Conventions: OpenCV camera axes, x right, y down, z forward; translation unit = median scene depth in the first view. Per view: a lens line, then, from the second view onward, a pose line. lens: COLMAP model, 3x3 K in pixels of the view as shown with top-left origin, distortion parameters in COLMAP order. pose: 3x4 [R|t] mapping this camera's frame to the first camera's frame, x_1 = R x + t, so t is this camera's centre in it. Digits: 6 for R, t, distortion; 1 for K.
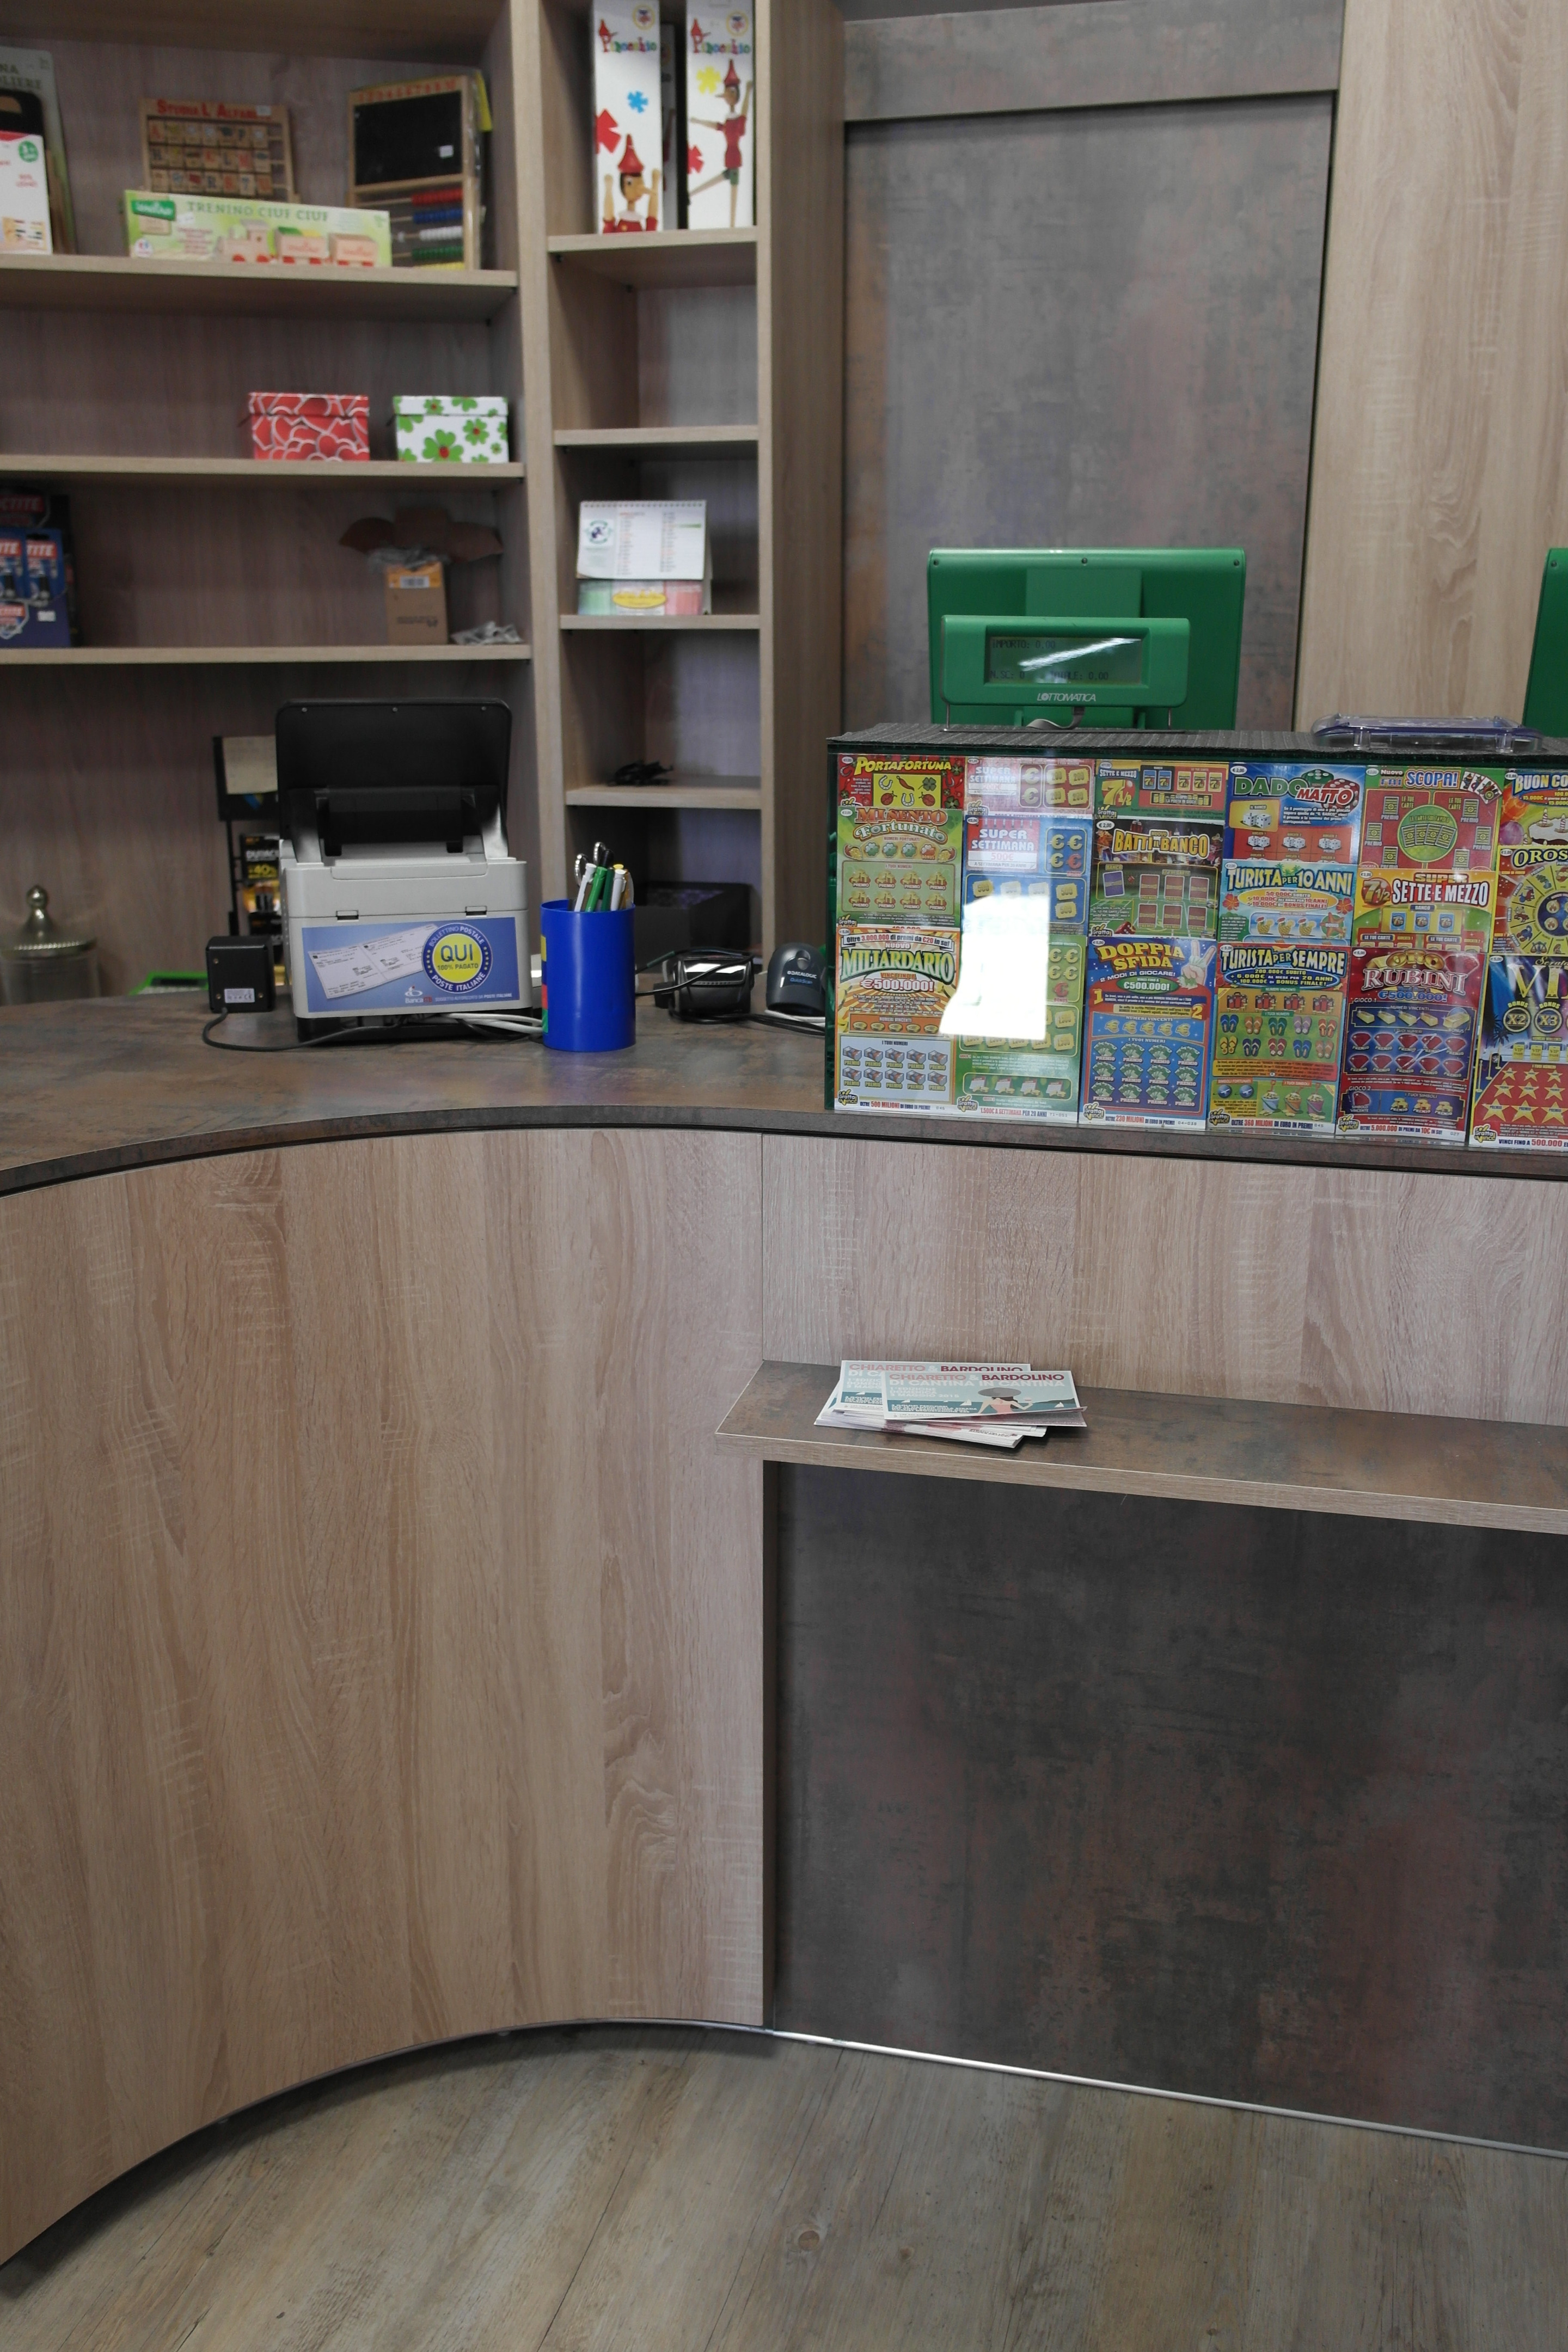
lens RADIAL K [[2027.4, 0, 794.5], [0, 2027.4, 1171.0], [0, 0, 1]] dist [0.008318, -0.003278]
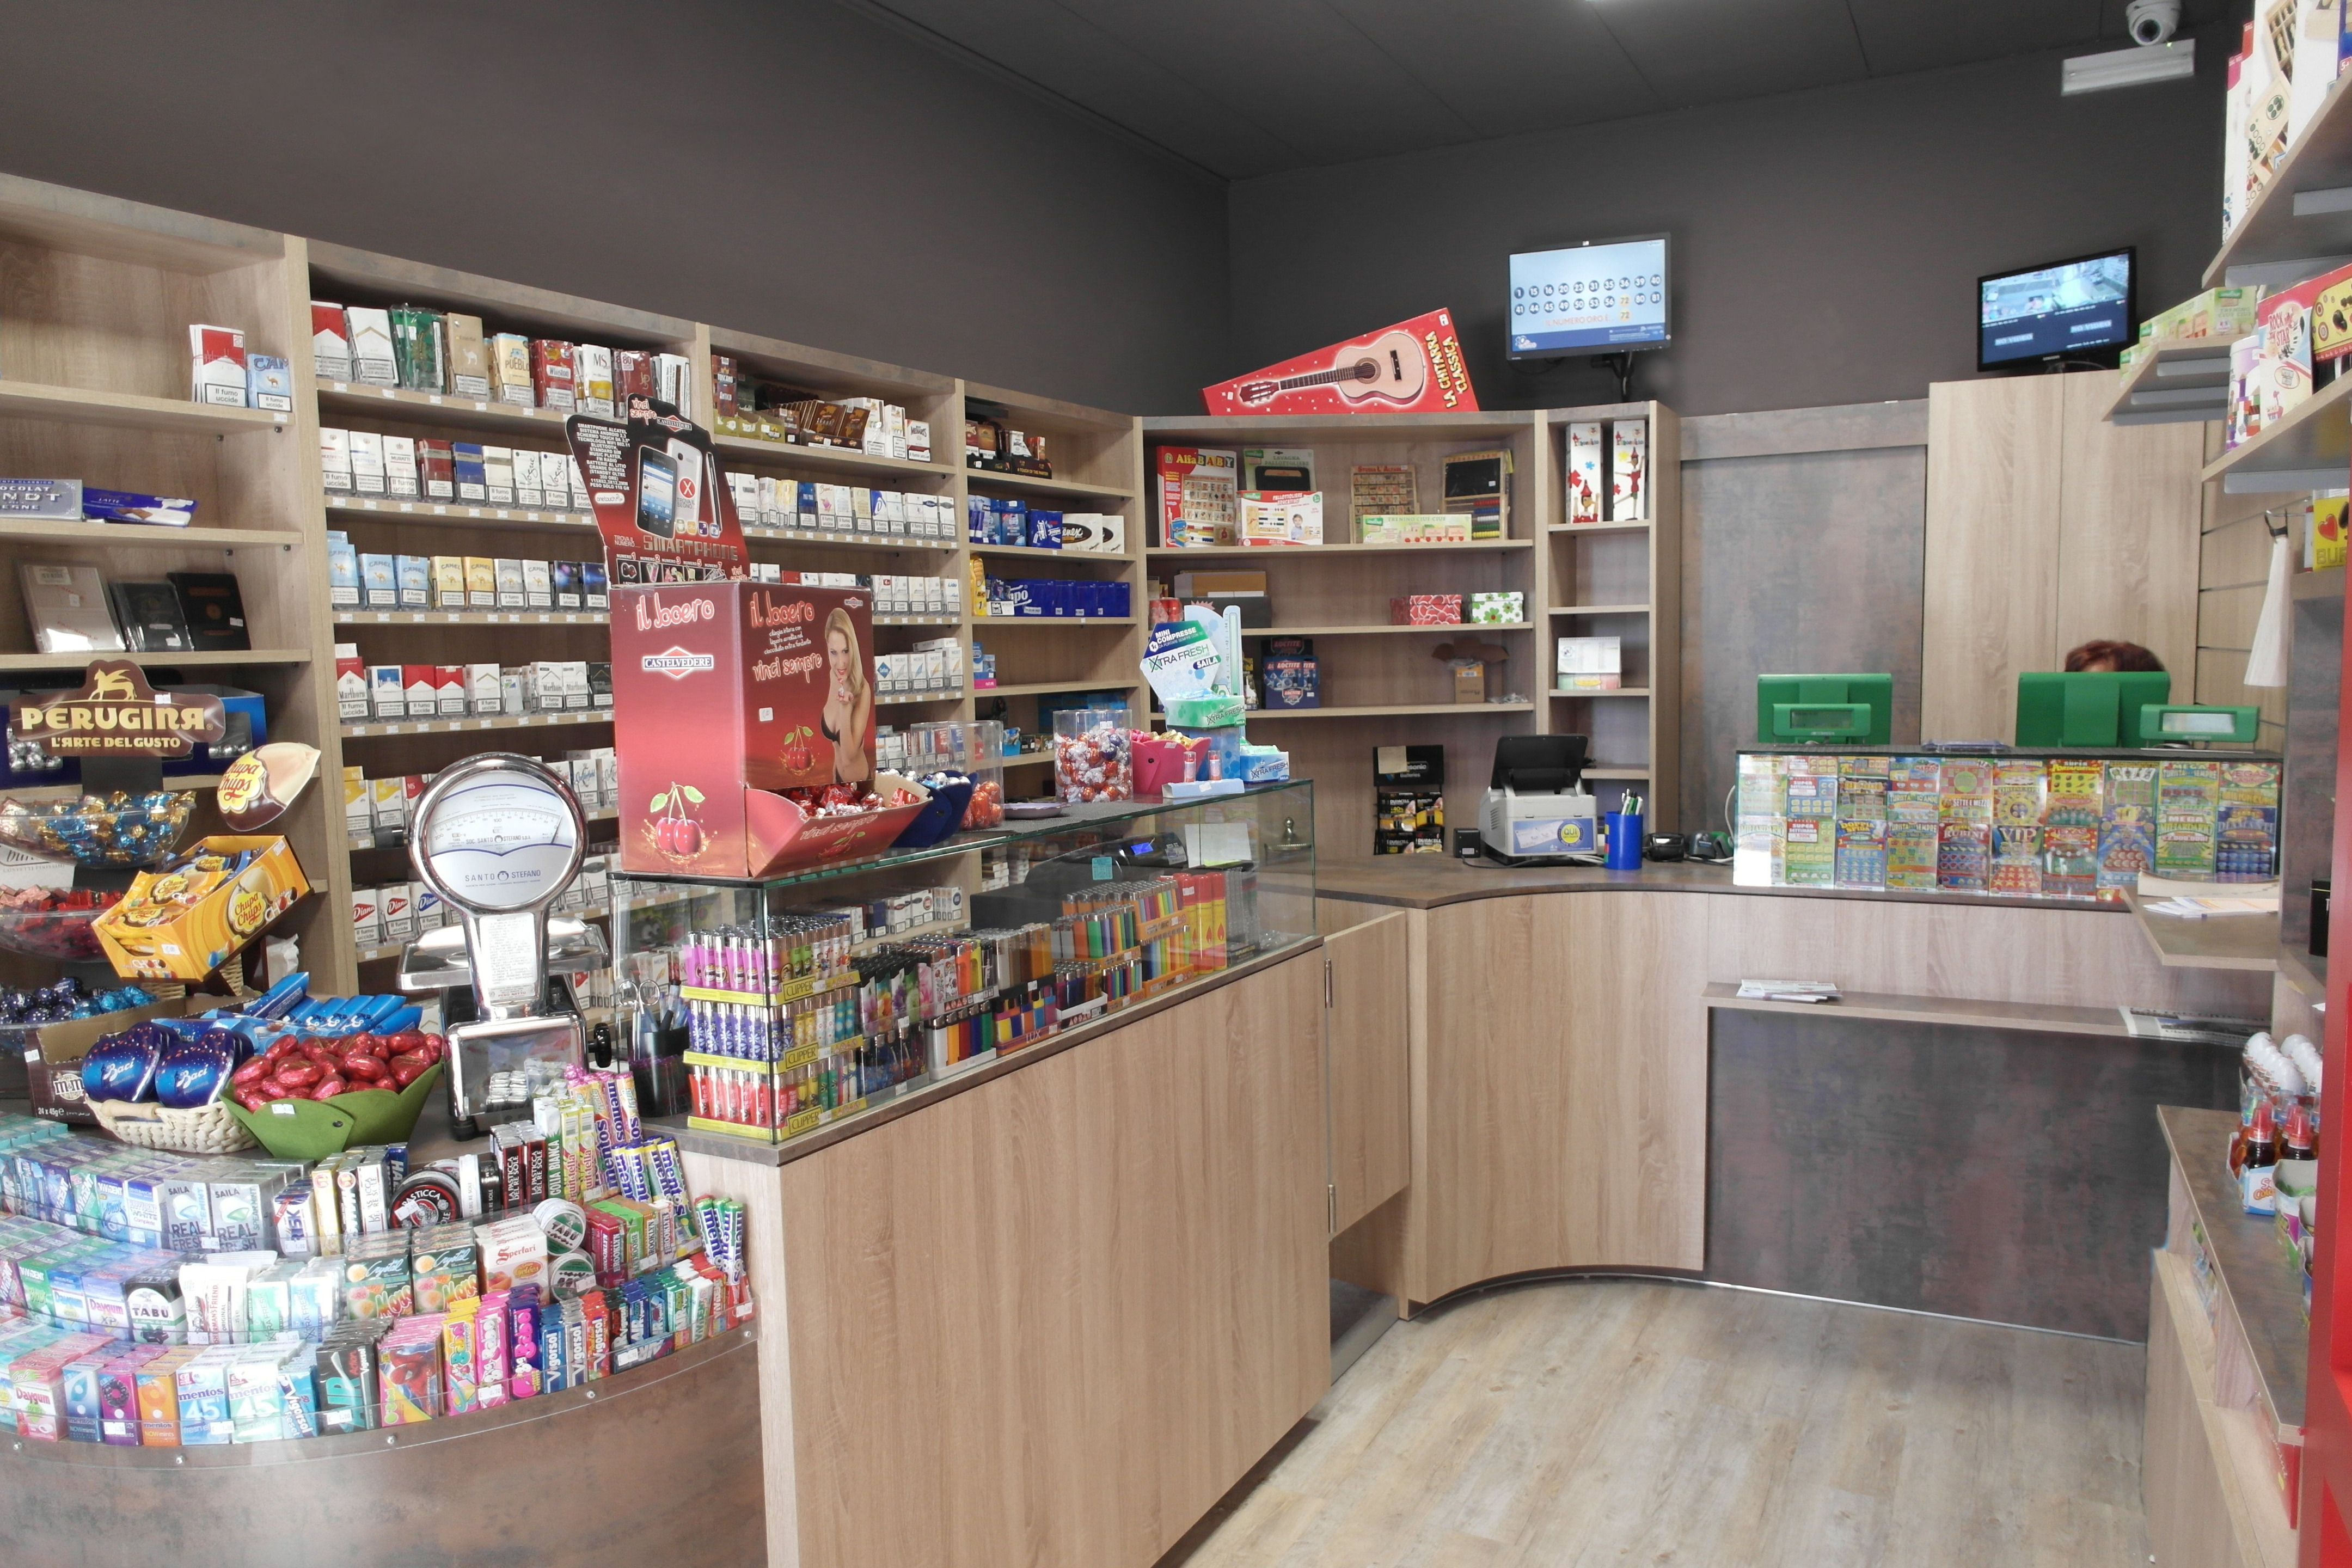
lens RADIAL K [[1601.4, 0, 1174.9], [0, 1601.4, 802.3], [0, 0, 1]] dist [-0.014901, 0.005367]
pose [[0.978068, -0.001676, -0.208278, -0.234744], [-0.033441, 0.985731, -0.164971, 0.206806], [0.205583, 0.168318, 0.964057, -1.063337]]
